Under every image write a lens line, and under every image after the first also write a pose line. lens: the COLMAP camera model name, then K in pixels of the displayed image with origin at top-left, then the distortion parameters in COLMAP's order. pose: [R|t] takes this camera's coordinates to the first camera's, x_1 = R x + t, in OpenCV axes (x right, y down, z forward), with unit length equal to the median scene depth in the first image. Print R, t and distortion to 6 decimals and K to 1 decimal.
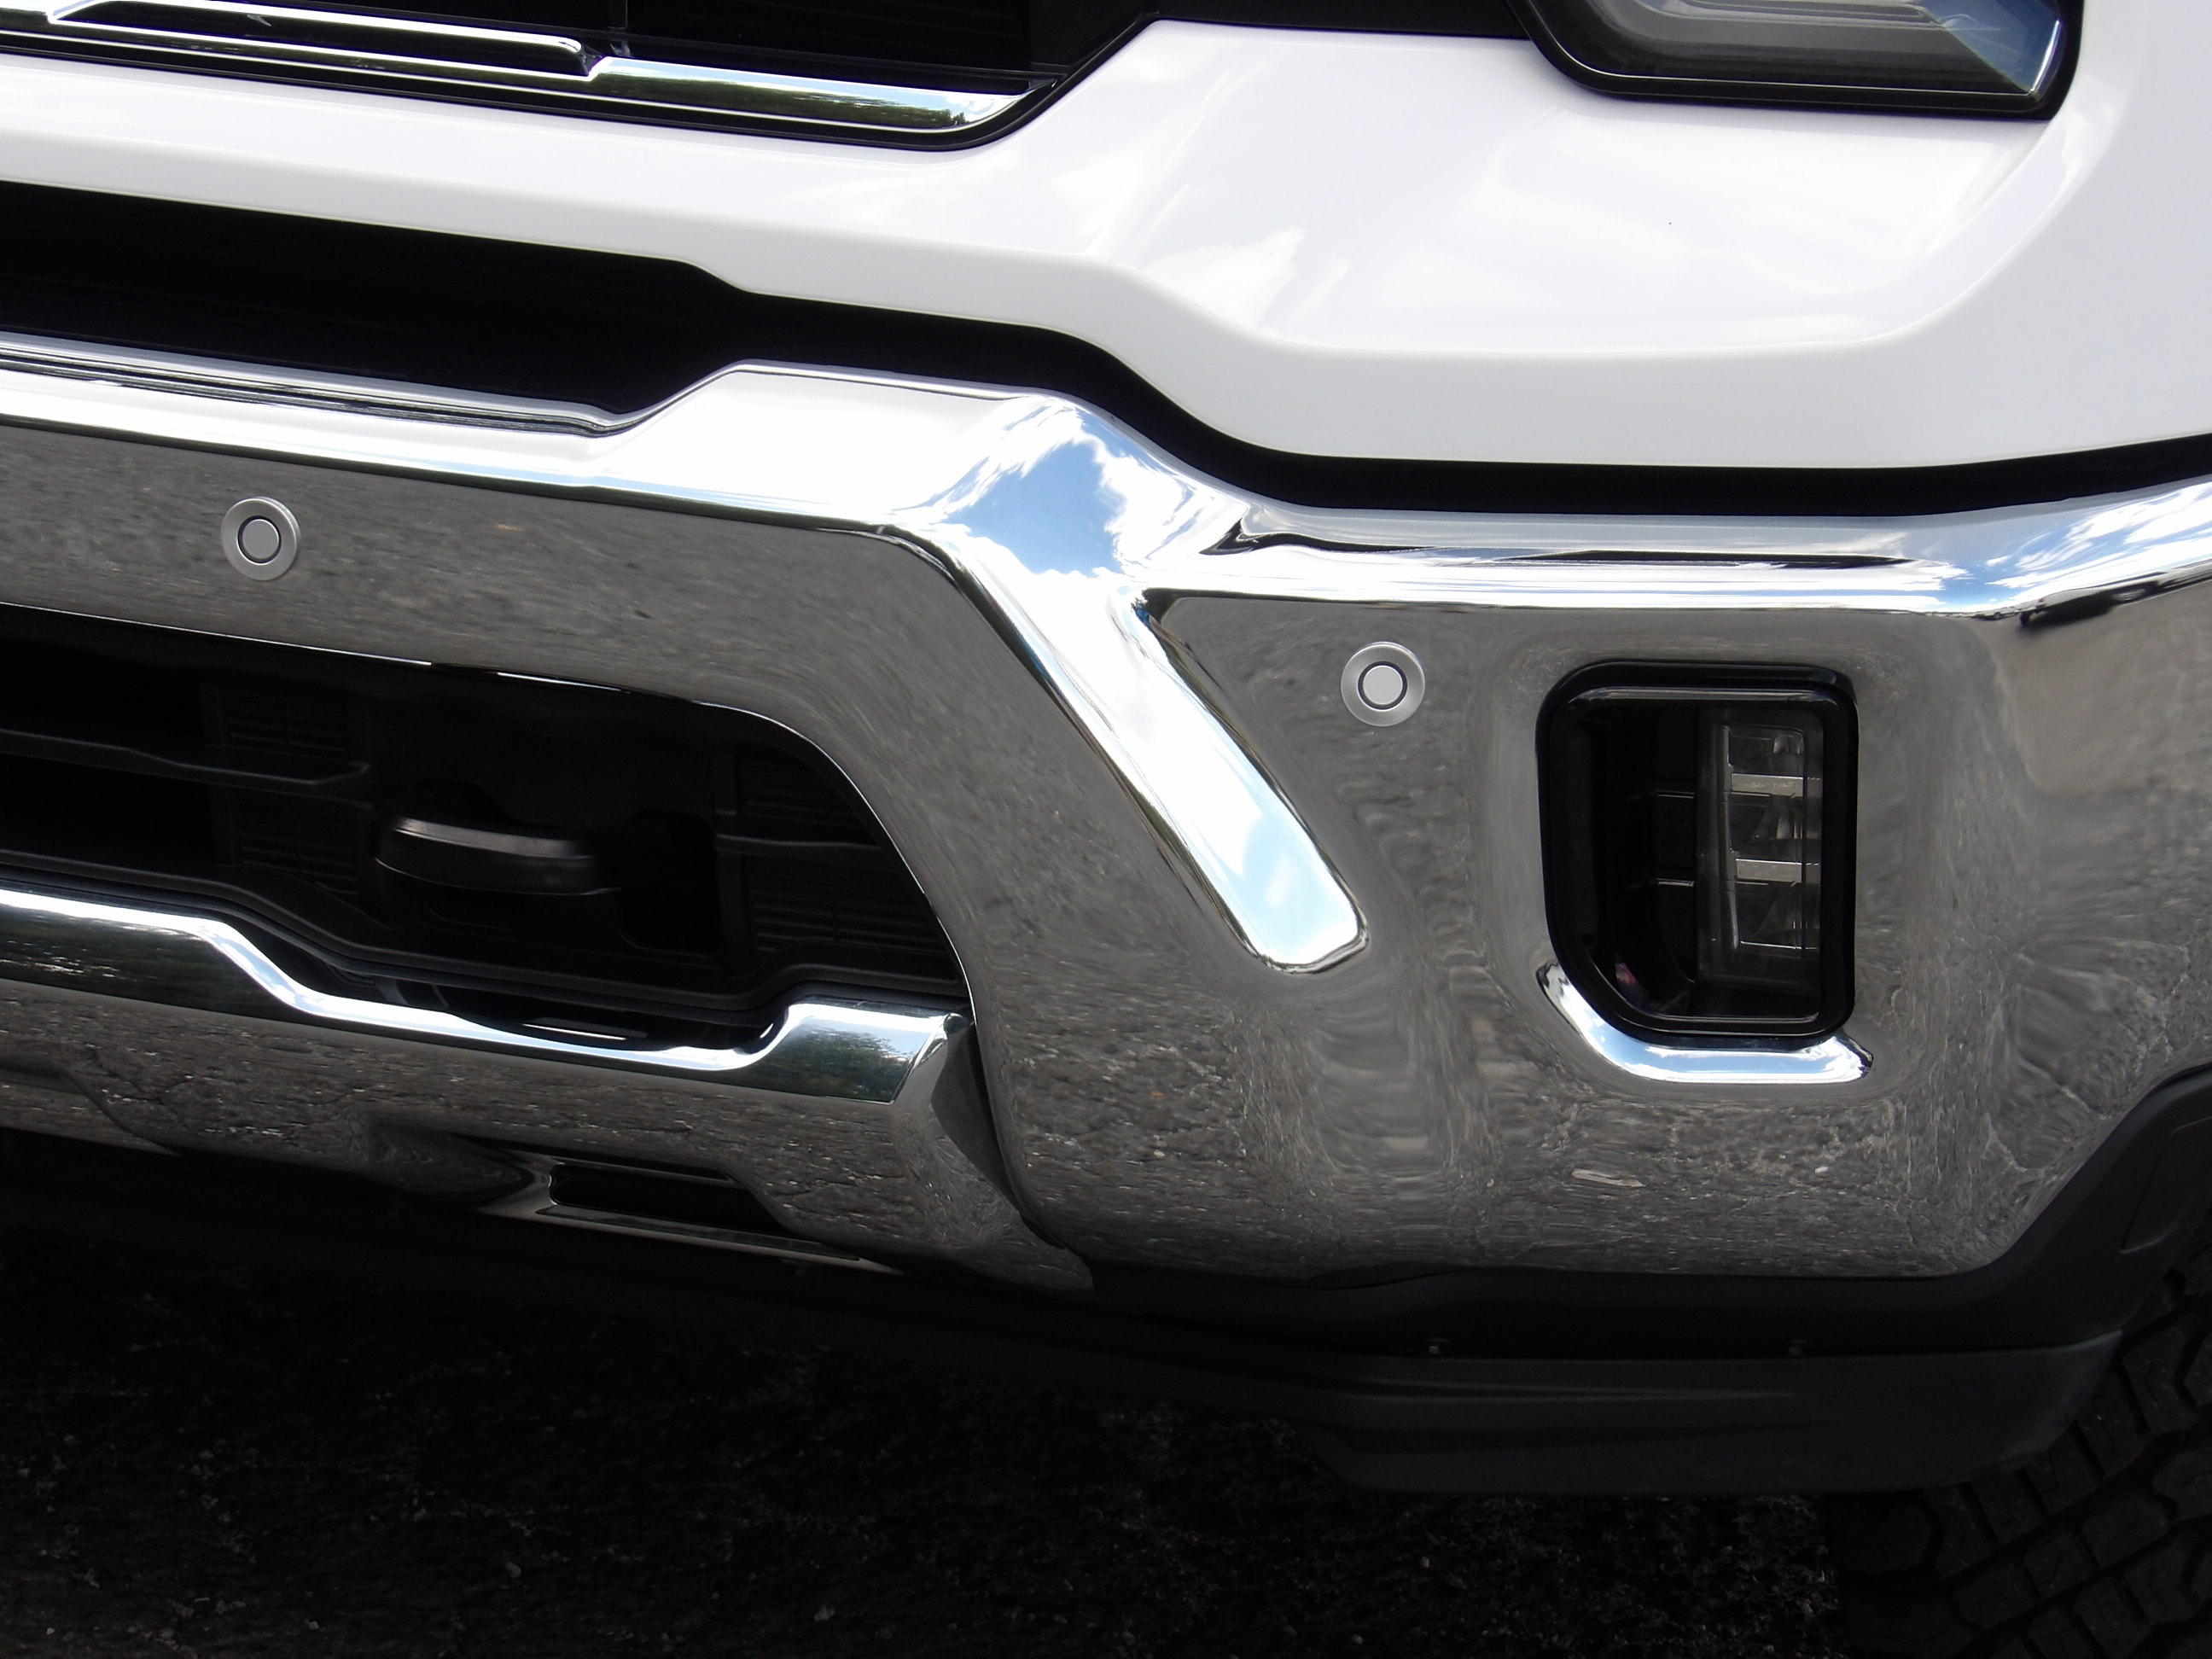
lens RADIAL K [[10905.0, 0, 1102.5], [0, 10905.0, 828.2], [0, 0, 1]] dist [0.512796, 0.000000]
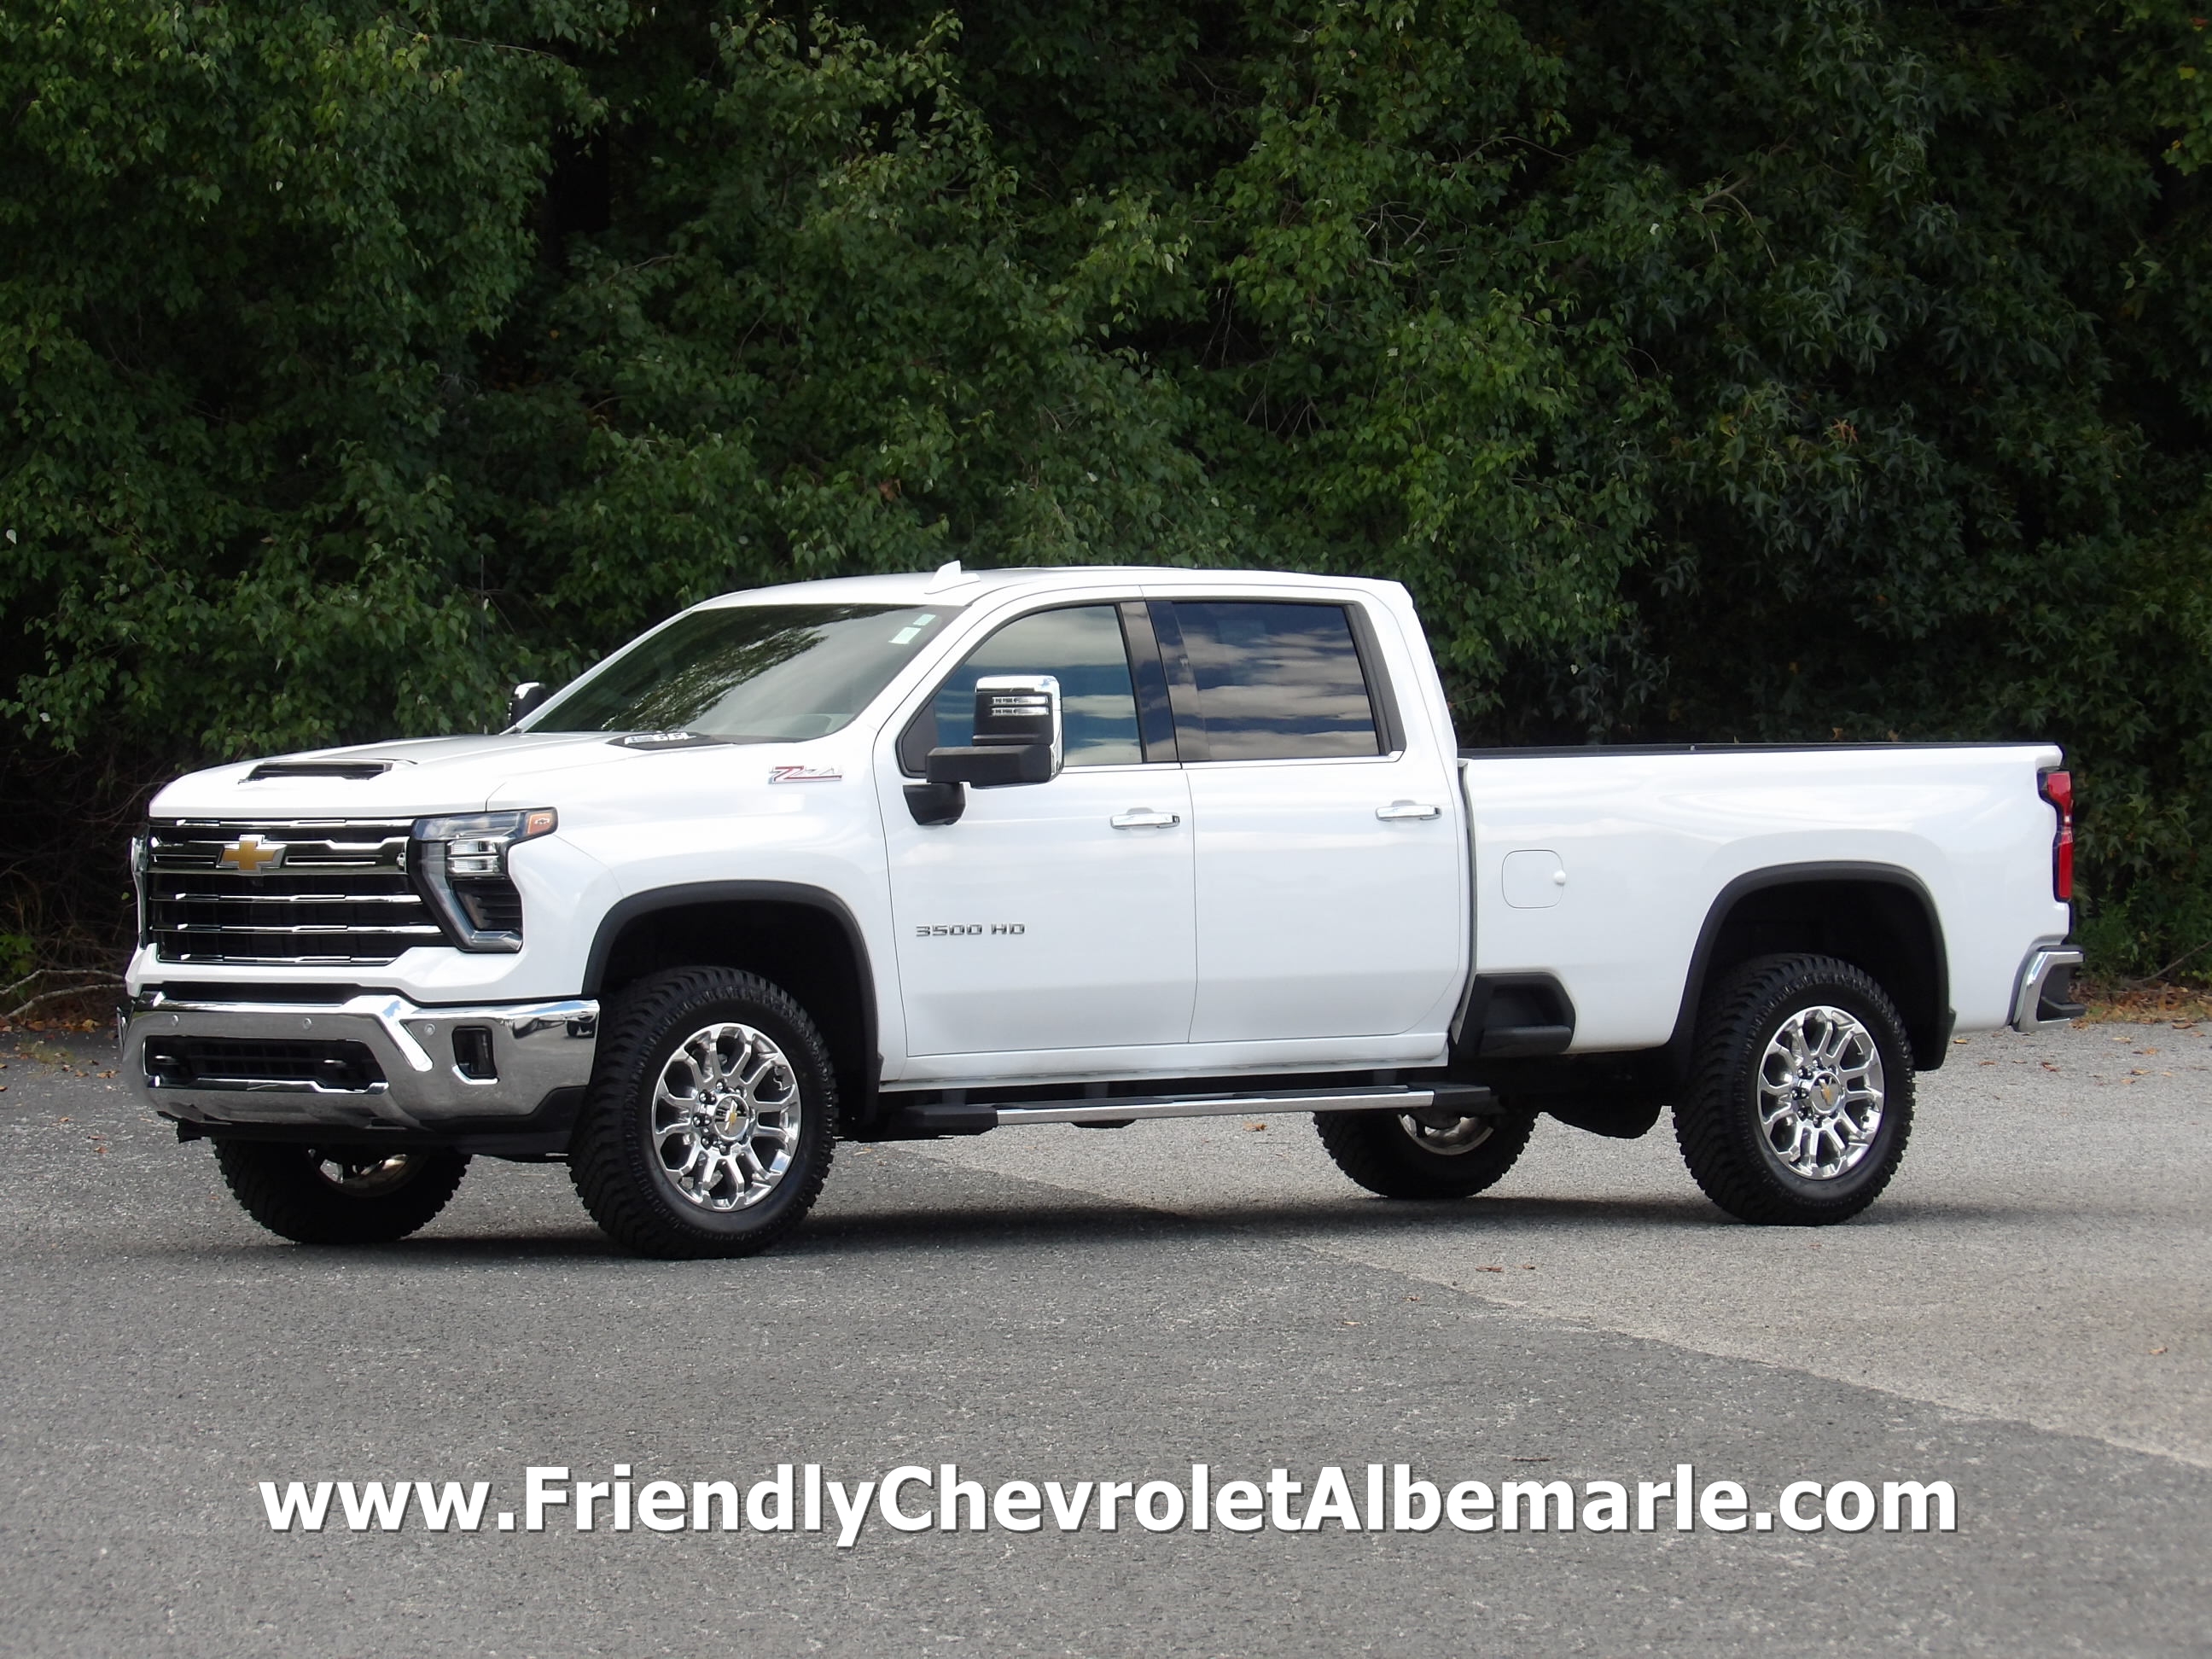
lens RADIAL K [[10905.0, 0, 1105.8], [0, 10905.0, 831.1], [0, 0, 1]] dist [0.512796, 0.000000]
pose [[0.923157, -0.061804, -0.379423, 3.267323], [-0.017116, 0.979405, -0.201178, 1.337478], [0.384042, 0.192213, 0.903087, -5.556079]]
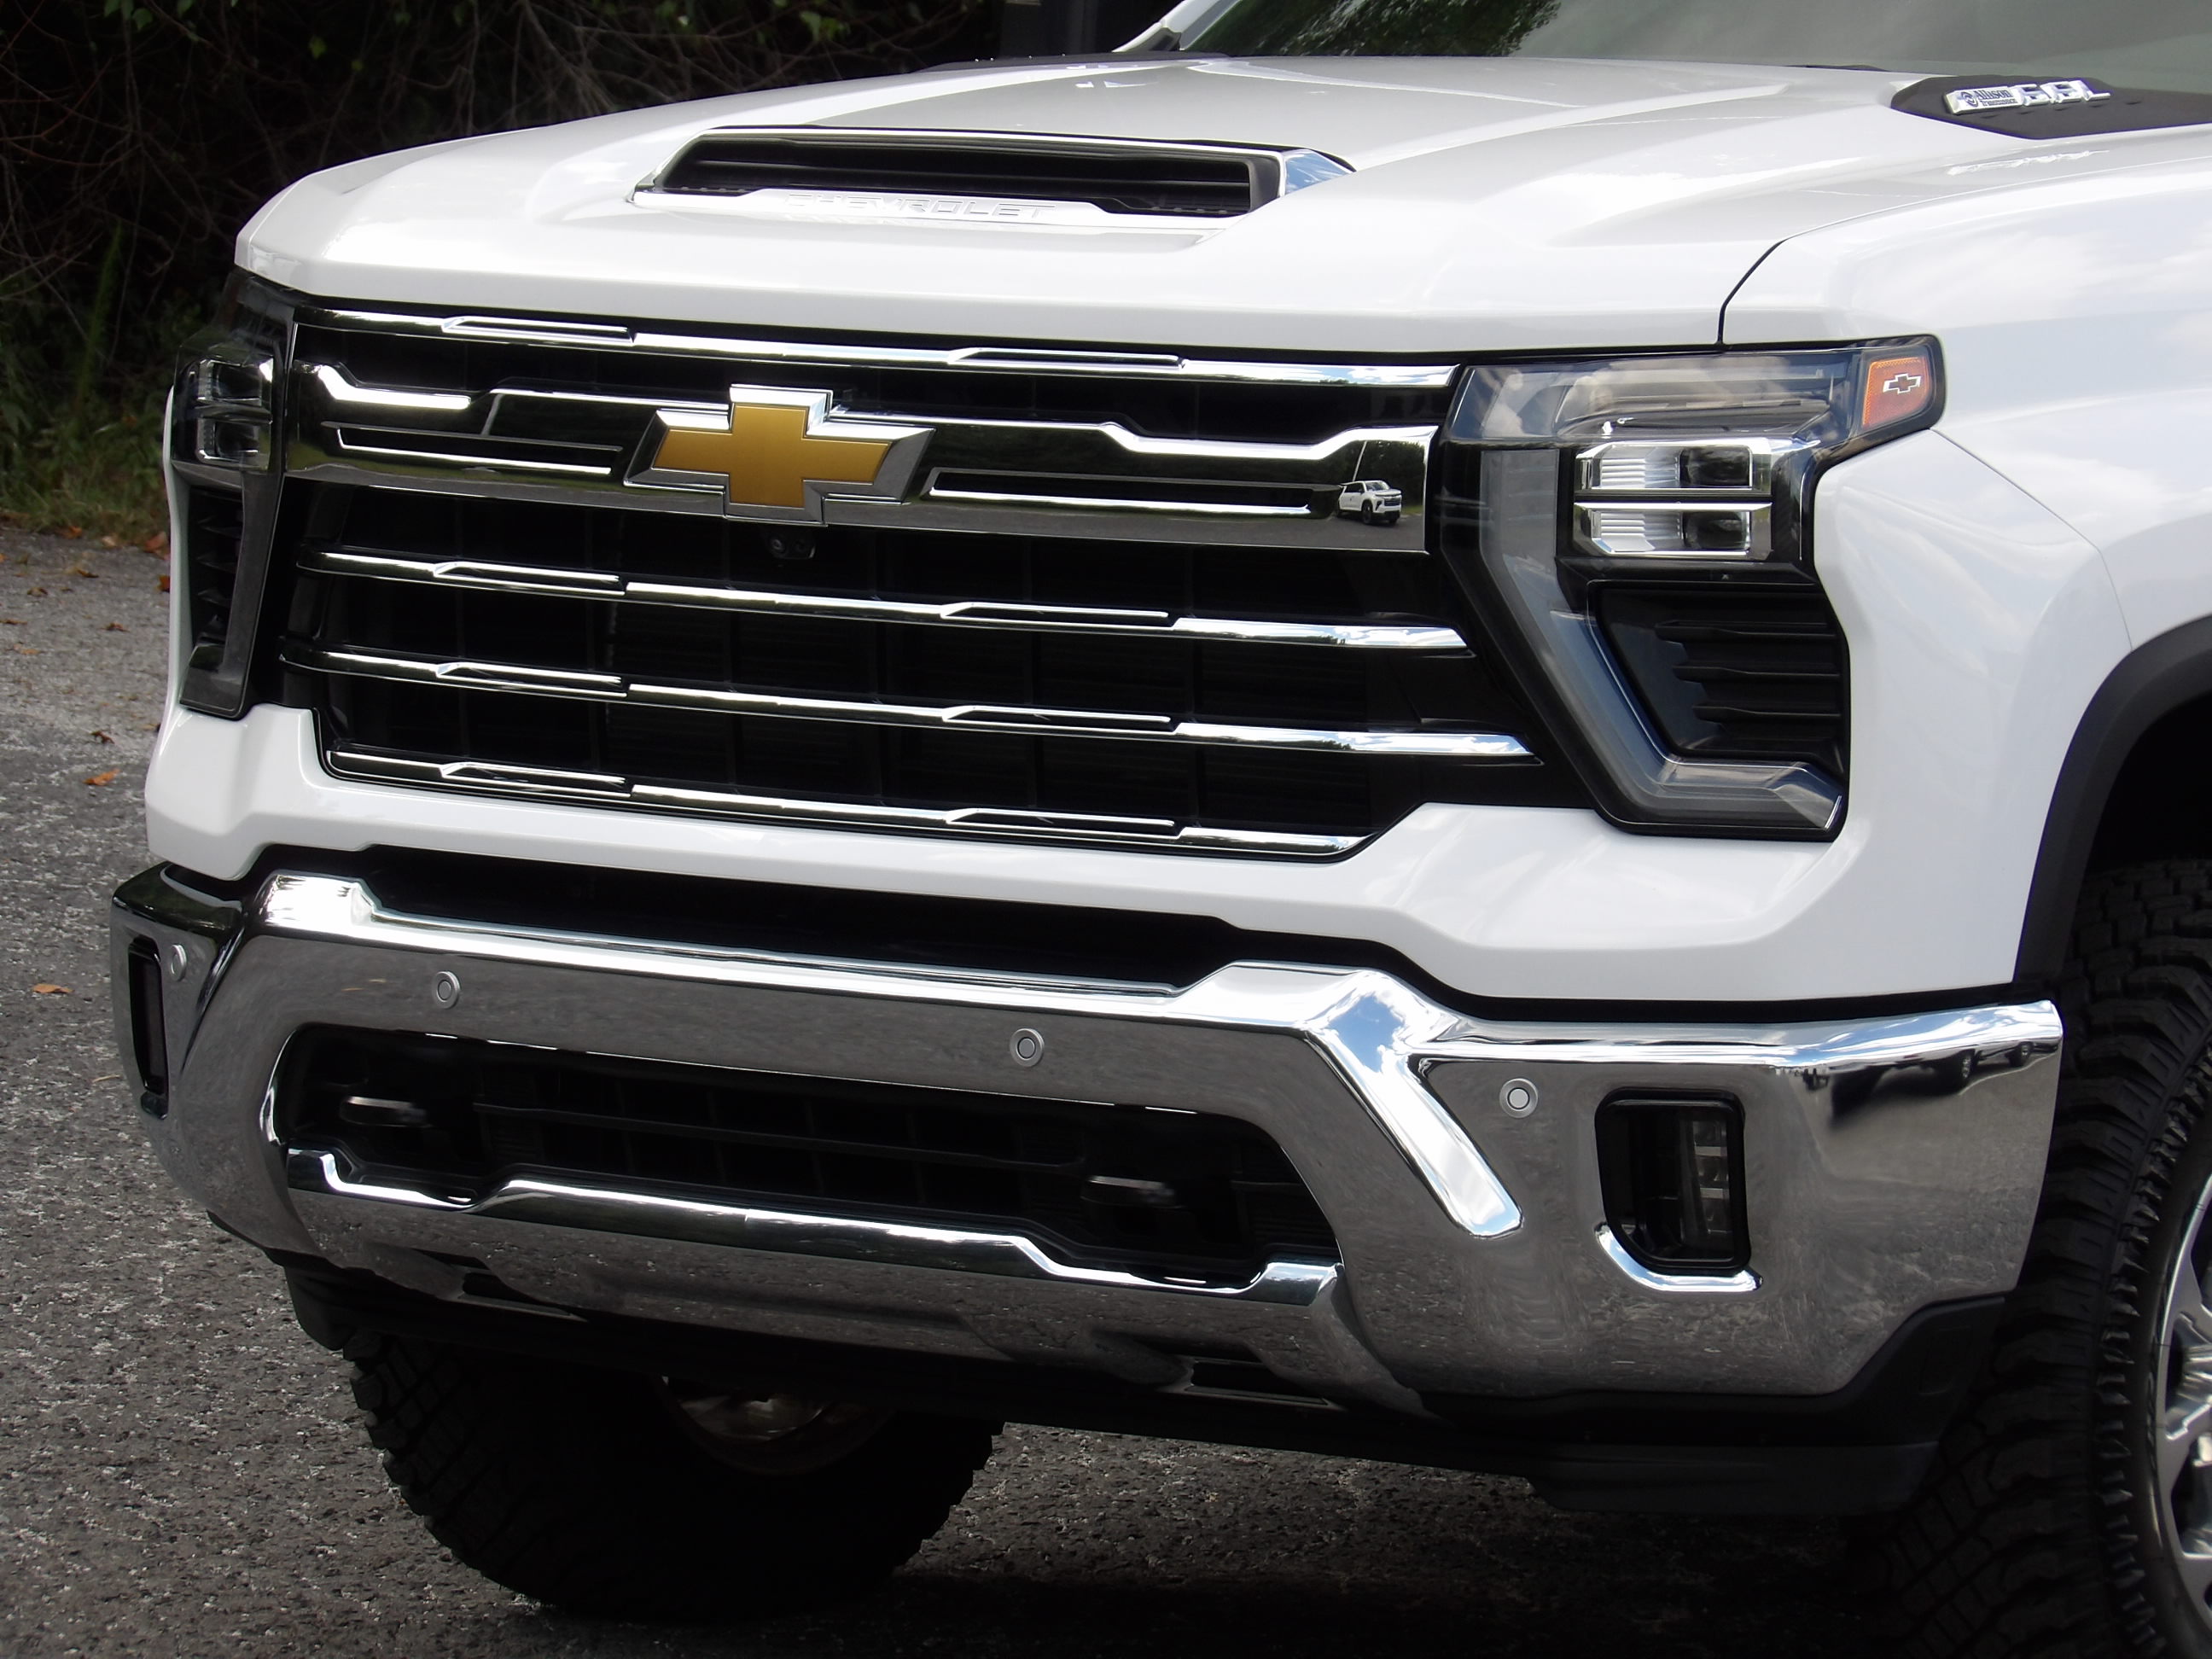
lens RADIAL K [[10905.0, 0, 1108.1], [0, 10905.0, 830.1], [0, 0, 1]] dist [0.512796, 0.000000]
pose [[0.981751, -0.016893, -0.189420, 0.352306], [-0.009238, 0.990634, -0.136231, 0.227096], [0.189947, 0.135494, 0.972400, -1.119429]]
